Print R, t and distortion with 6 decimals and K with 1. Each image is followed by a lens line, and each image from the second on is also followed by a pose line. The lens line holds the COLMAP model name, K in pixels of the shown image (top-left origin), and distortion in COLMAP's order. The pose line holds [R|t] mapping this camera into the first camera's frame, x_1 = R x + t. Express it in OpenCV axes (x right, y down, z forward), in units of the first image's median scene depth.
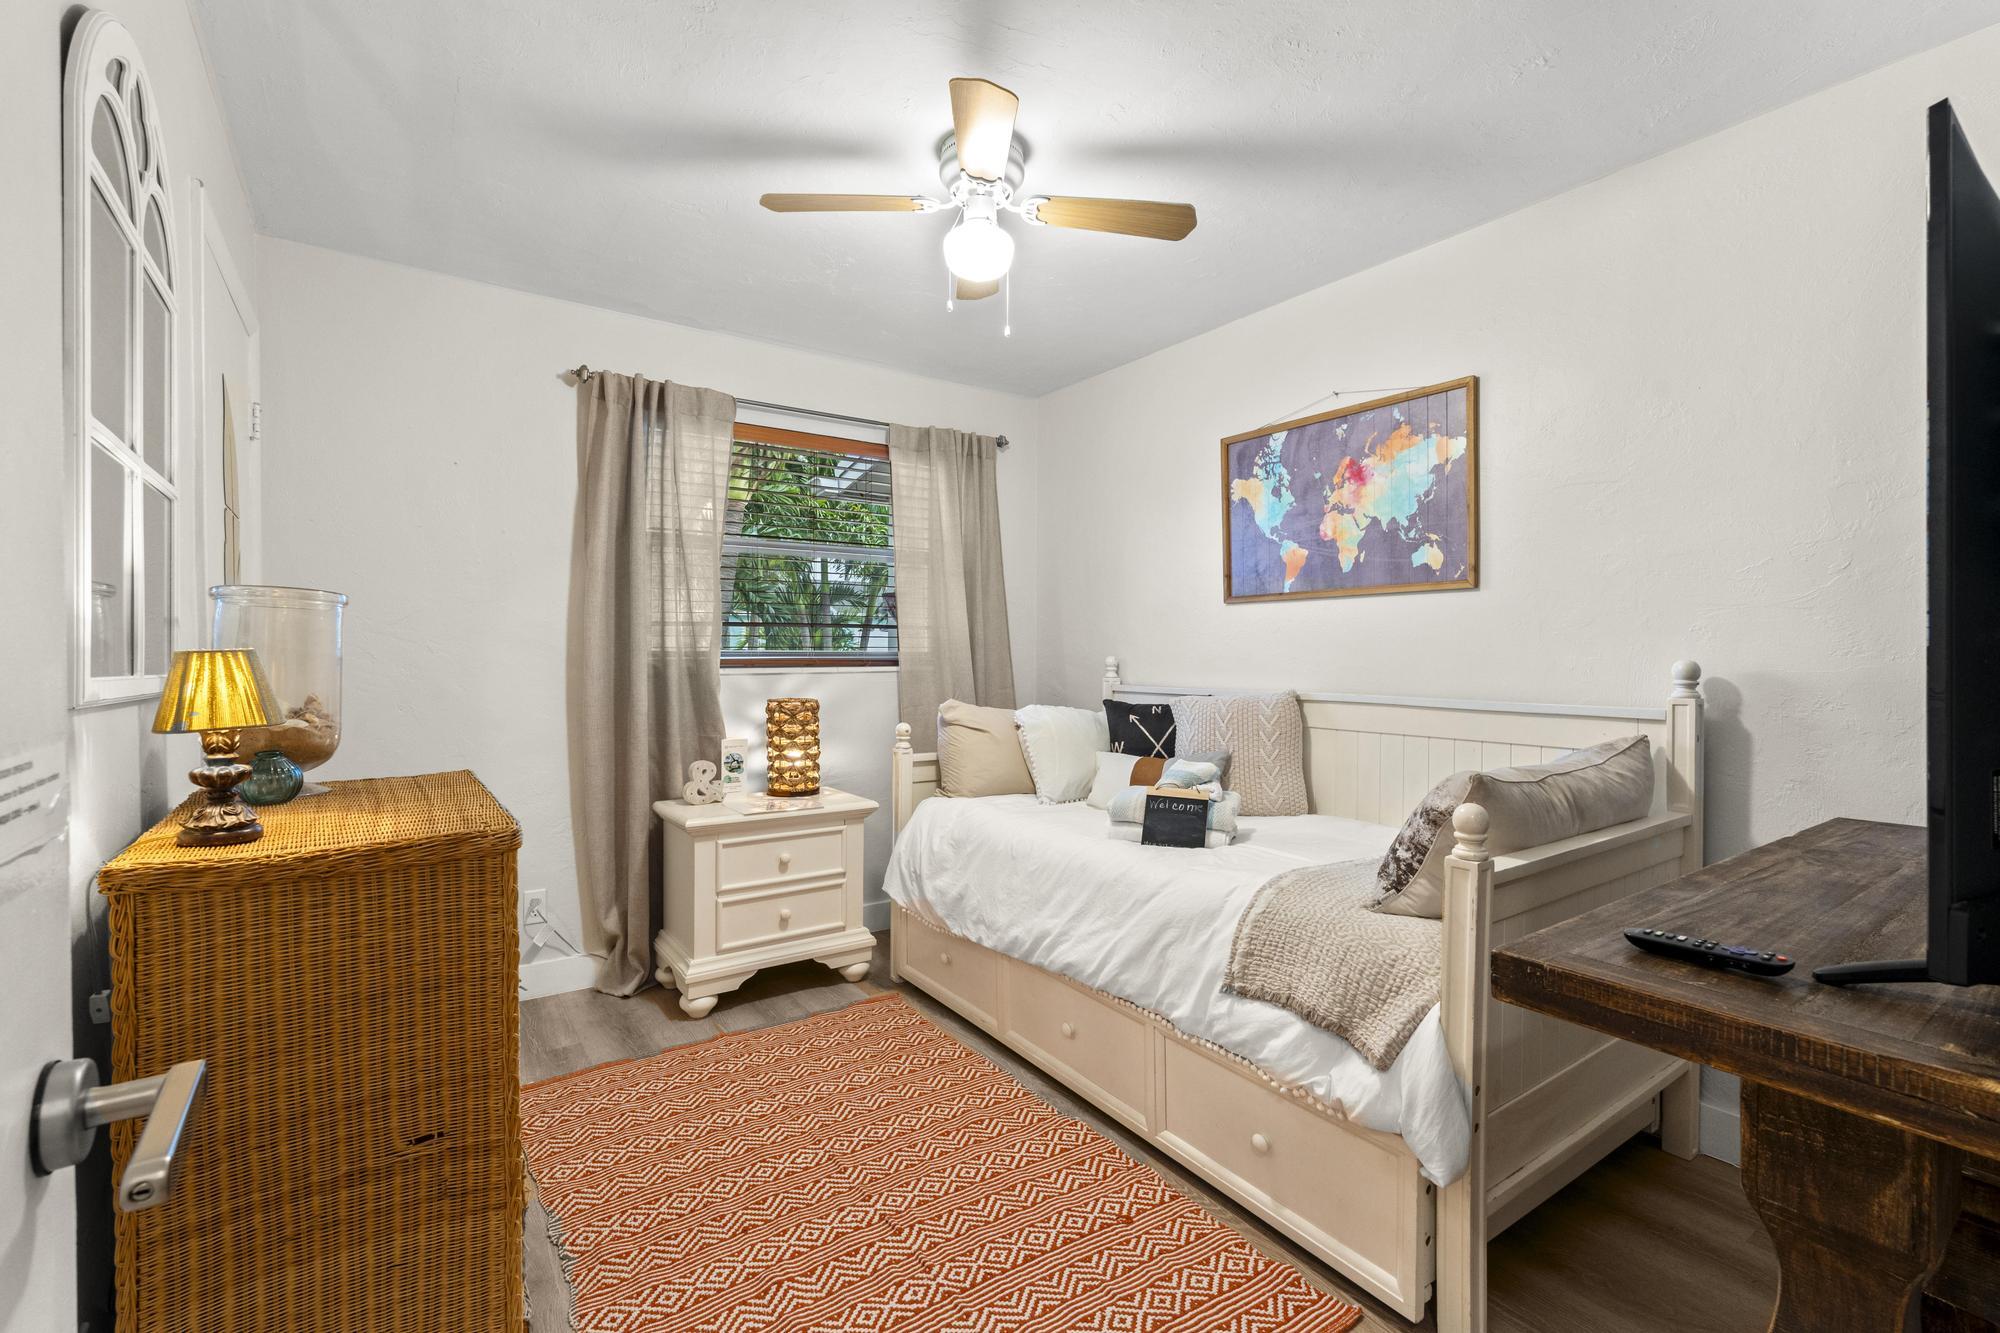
lens RADIAL K [[888.9, 0, 994.4], [0, 888.9, 665.4], [0, 0, 1]] dist [-0.008512, 0.000111]
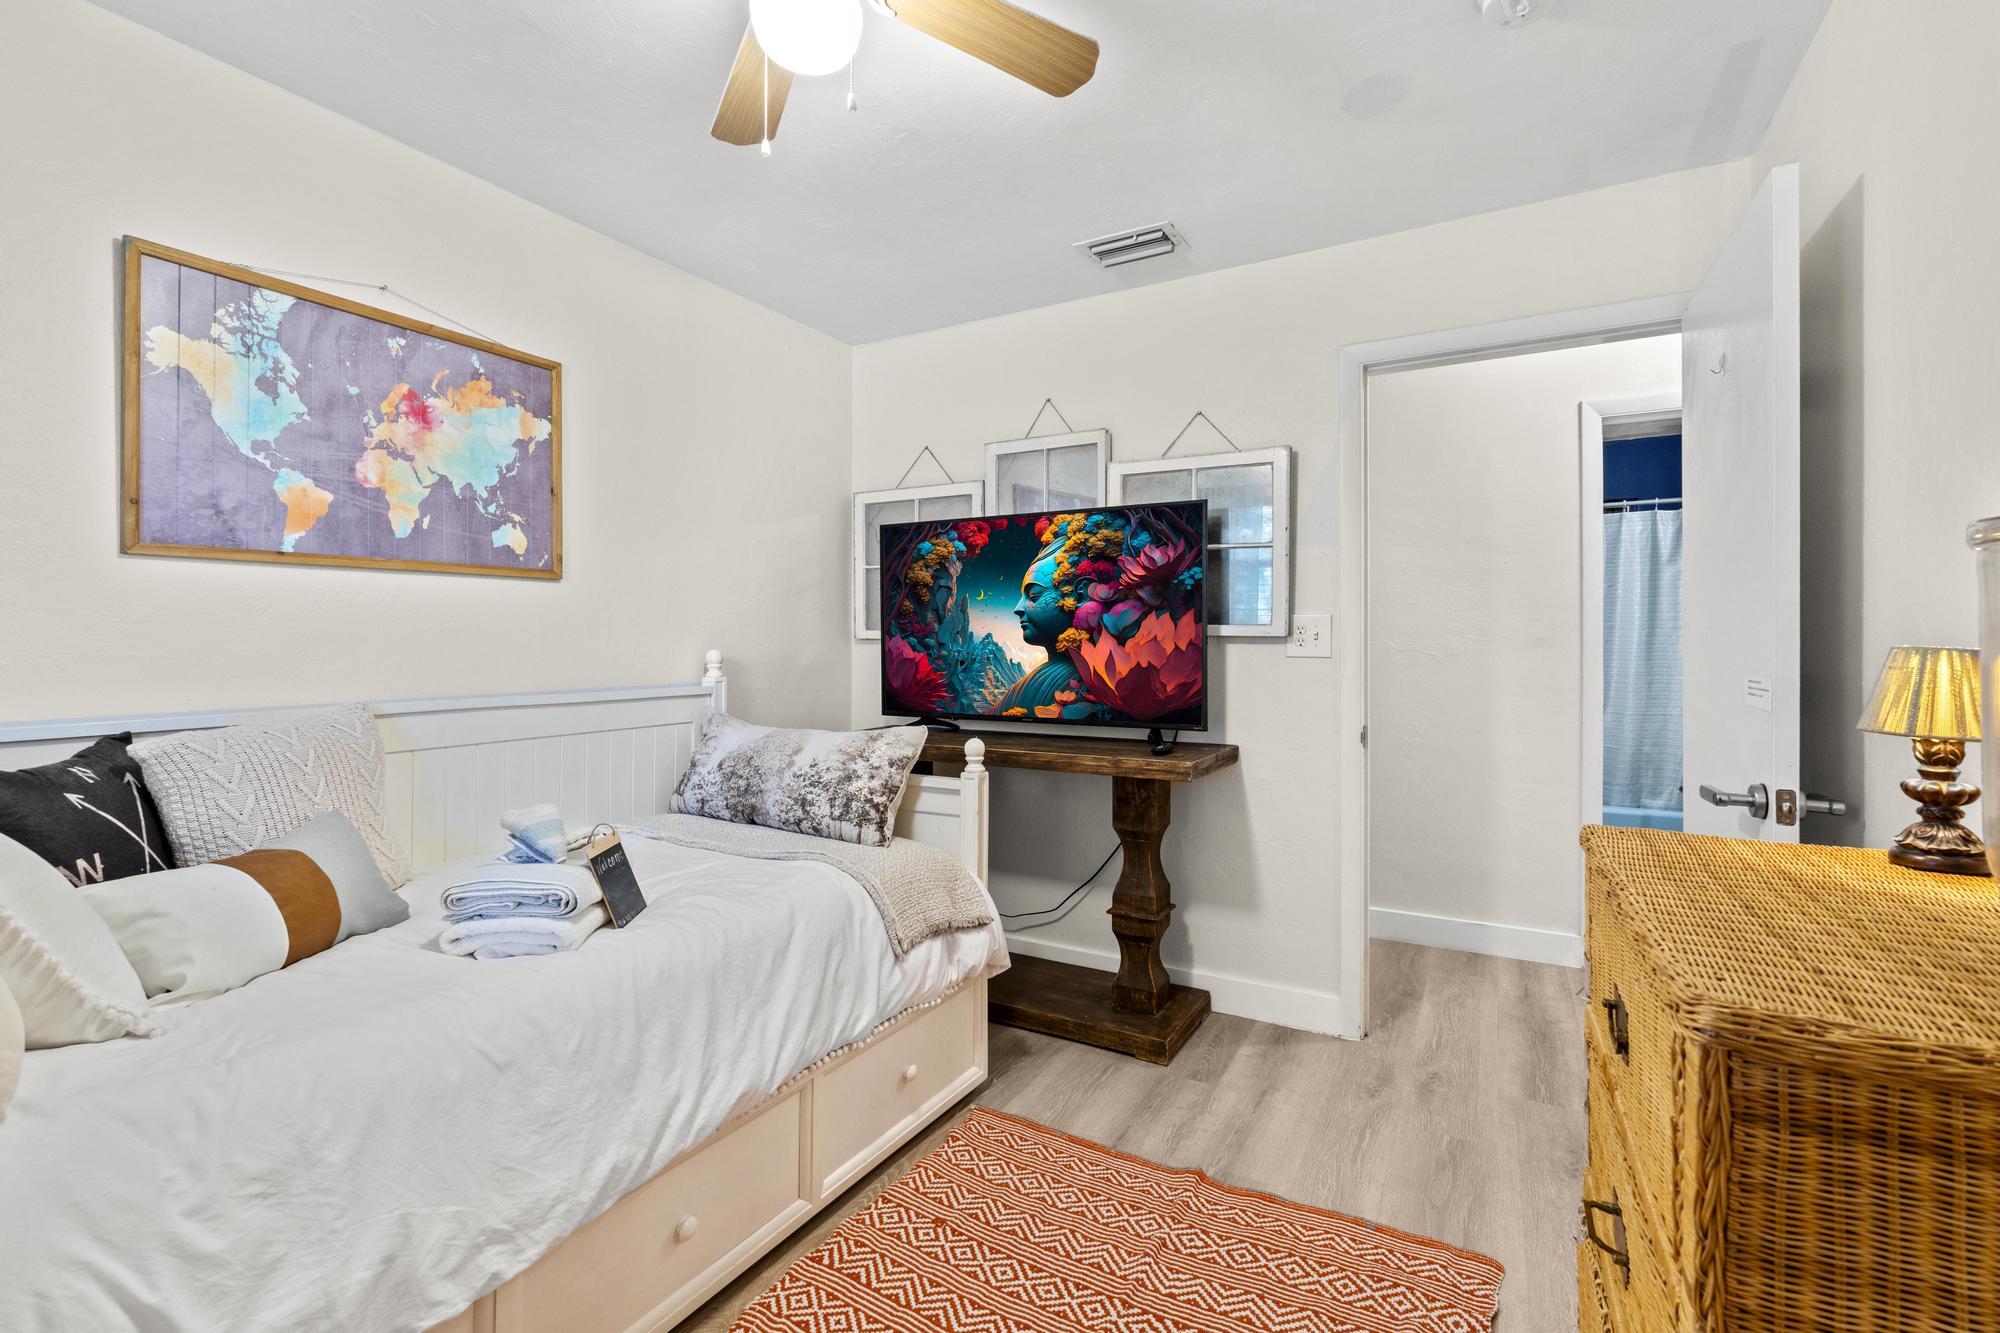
lens RADIAL K [[888.9, 0, 994.4], [0, 888.9, 665.4], [0, 0, 1]] dist [-0.008512, 0.000111]
pose [[-0.440417, -0.024544, 0.897458, -0.493539], [0.014641, 0.999297, 0.034514, -0.017451], [-0.897674, 0.028341, -0.439748, 0.893288]]
